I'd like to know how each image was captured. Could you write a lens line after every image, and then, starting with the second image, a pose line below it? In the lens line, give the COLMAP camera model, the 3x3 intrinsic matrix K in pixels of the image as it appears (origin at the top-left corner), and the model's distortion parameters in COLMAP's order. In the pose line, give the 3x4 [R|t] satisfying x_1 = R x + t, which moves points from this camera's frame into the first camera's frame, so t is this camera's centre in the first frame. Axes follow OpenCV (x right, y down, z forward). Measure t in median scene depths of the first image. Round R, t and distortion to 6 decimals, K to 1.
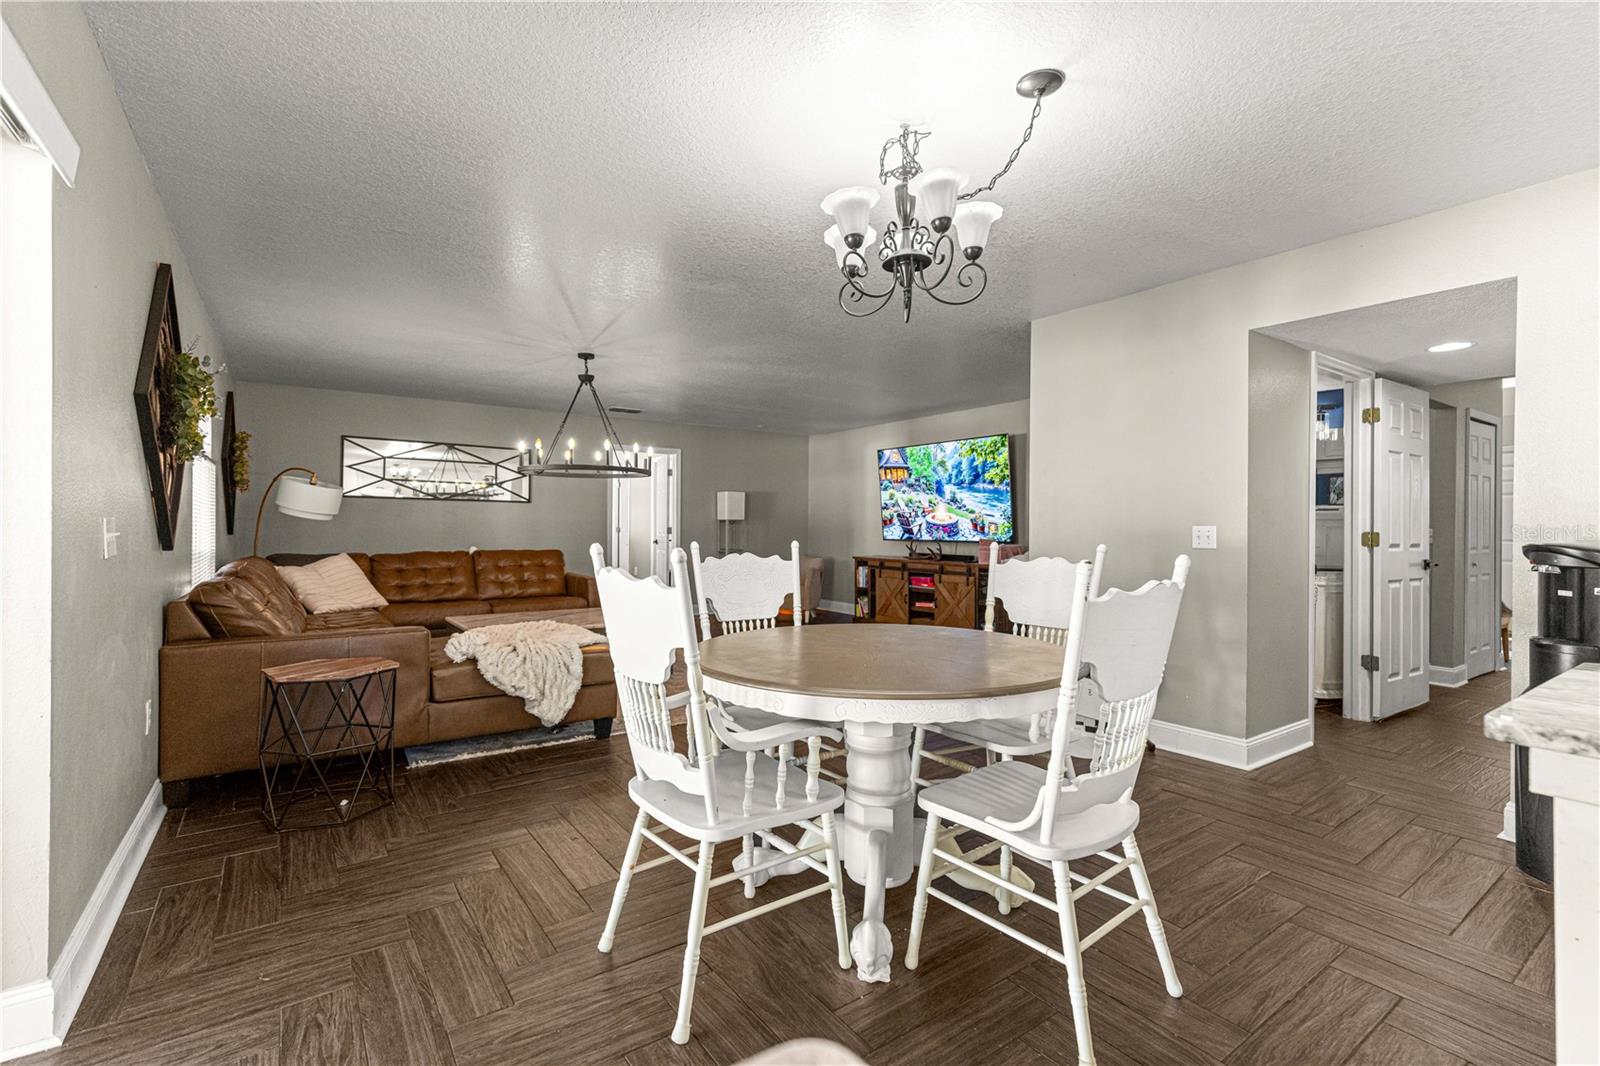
lens RADIAL K [[711.1, 0, 800.4], [0, 711.1, 549.0], [0, 0, 1]] dist [0.001851, -0.000243]
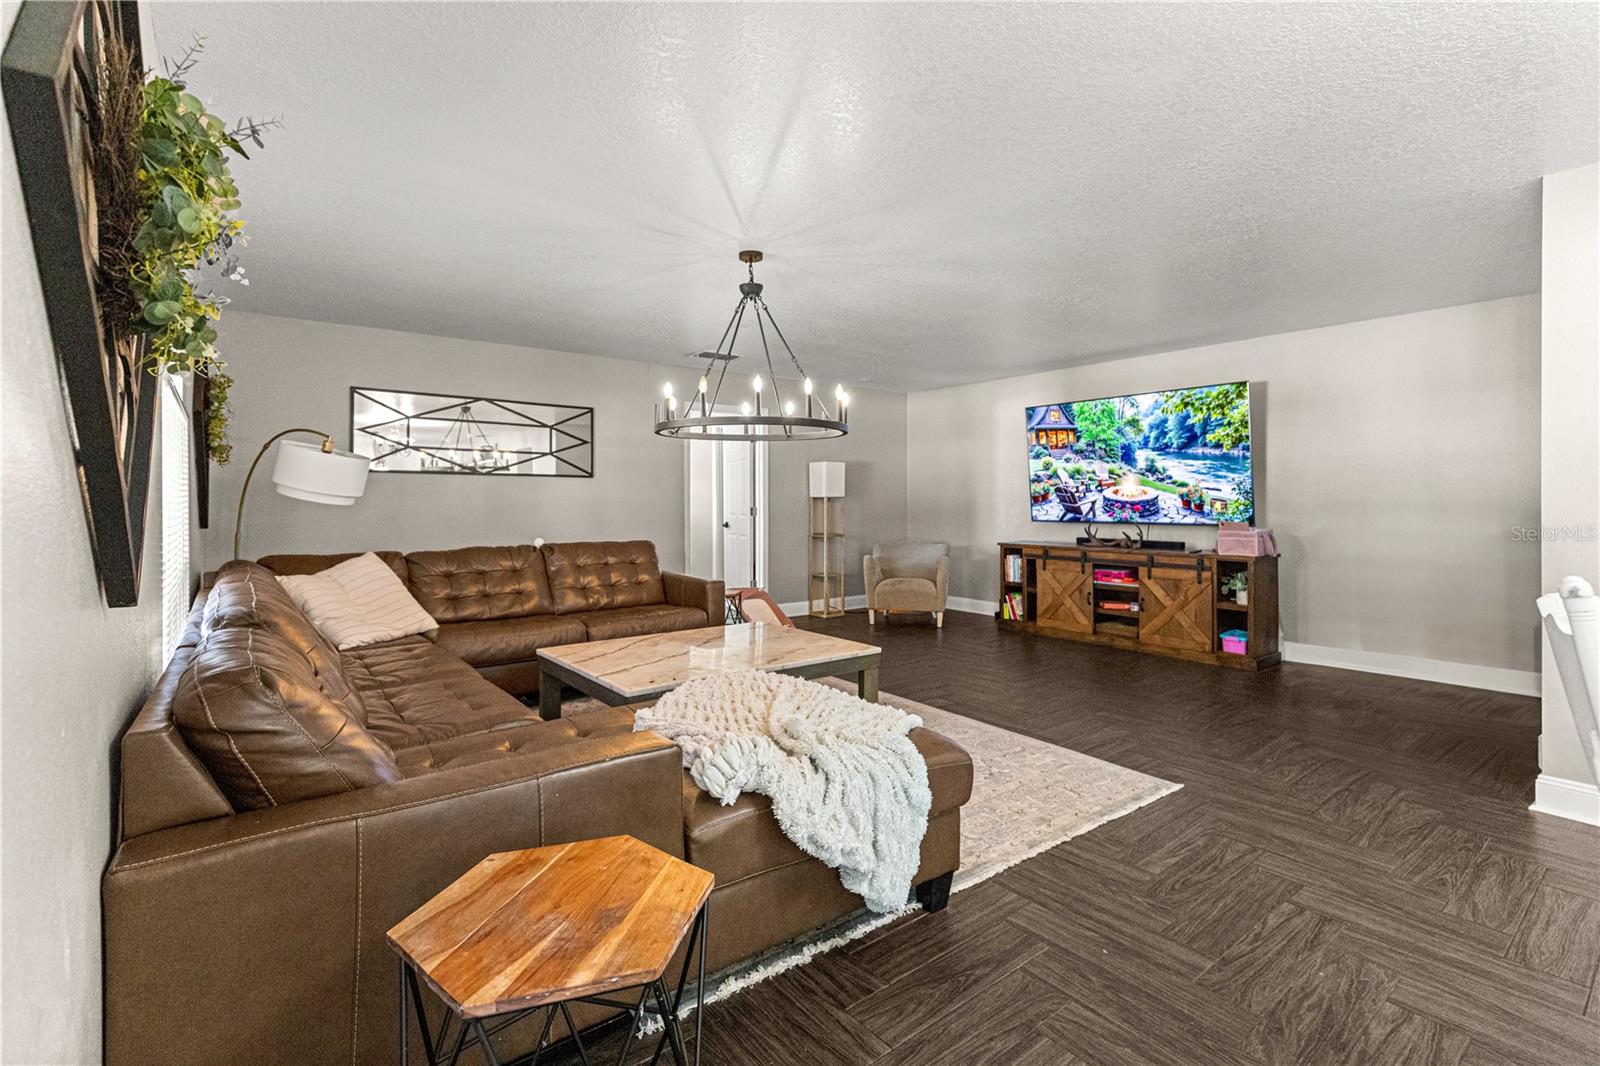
lens RADIAL K [[721.1, 0, 782.2], [0, 721.1, 522.5], [0, 0, 1]] dist [0.012043, -0.000649]
pose [[0.999593, -0.009263, 0.026997, -0.212772], [0.009267, 0.999957, -0.000006, -0.015747], [-0.026995, 0.000256, 0.999636, 0.234237]]
